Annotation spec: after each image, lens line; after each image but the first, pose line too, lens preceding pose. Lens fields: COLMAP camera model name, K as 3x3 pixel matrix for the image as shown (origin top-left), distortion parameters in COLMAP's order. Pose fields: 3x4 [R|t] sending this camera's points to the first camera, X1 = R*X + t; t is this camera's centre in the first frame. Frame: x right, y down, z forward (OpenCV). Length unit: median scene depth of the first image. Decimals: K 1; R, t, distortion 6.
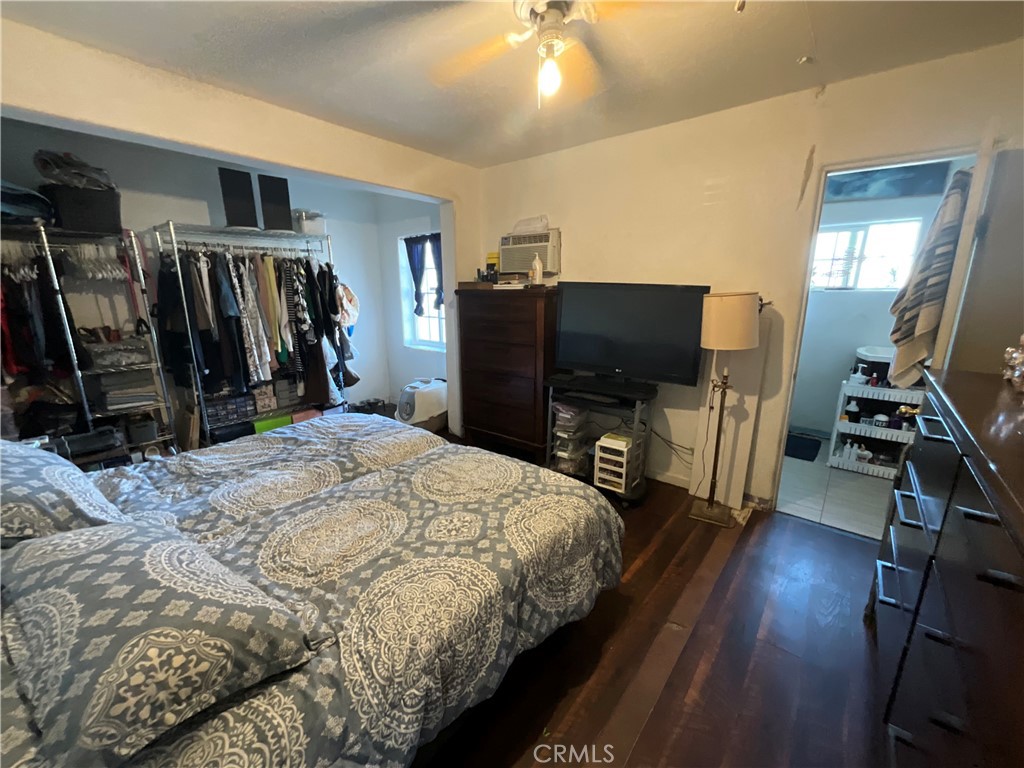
lens RADIAL K [[417.5, 0, 512.0], [0, 417.5, 384.0], [0, 0, 1]] dist [0.017748, 0.000033]
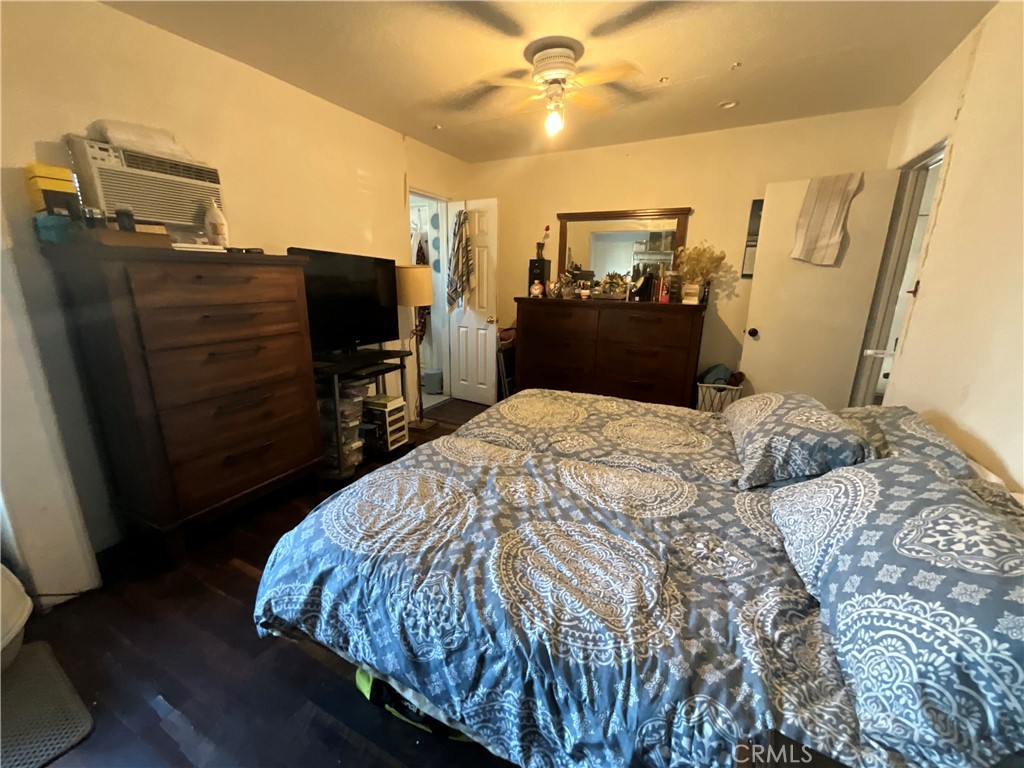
lens RADIAL K [[406.8, 0, 512.0], [0, 406.8, 384.0], [0, 0, 1]] dist [-0.001763, -0.000067]
pose [[-0.207621, -0.249591, 0.945832, -1.020085], [0.211901, 0.932468, 0.292579, -0.189828], [-0.954982, 0.261168, -0.140711, 1.060301]]
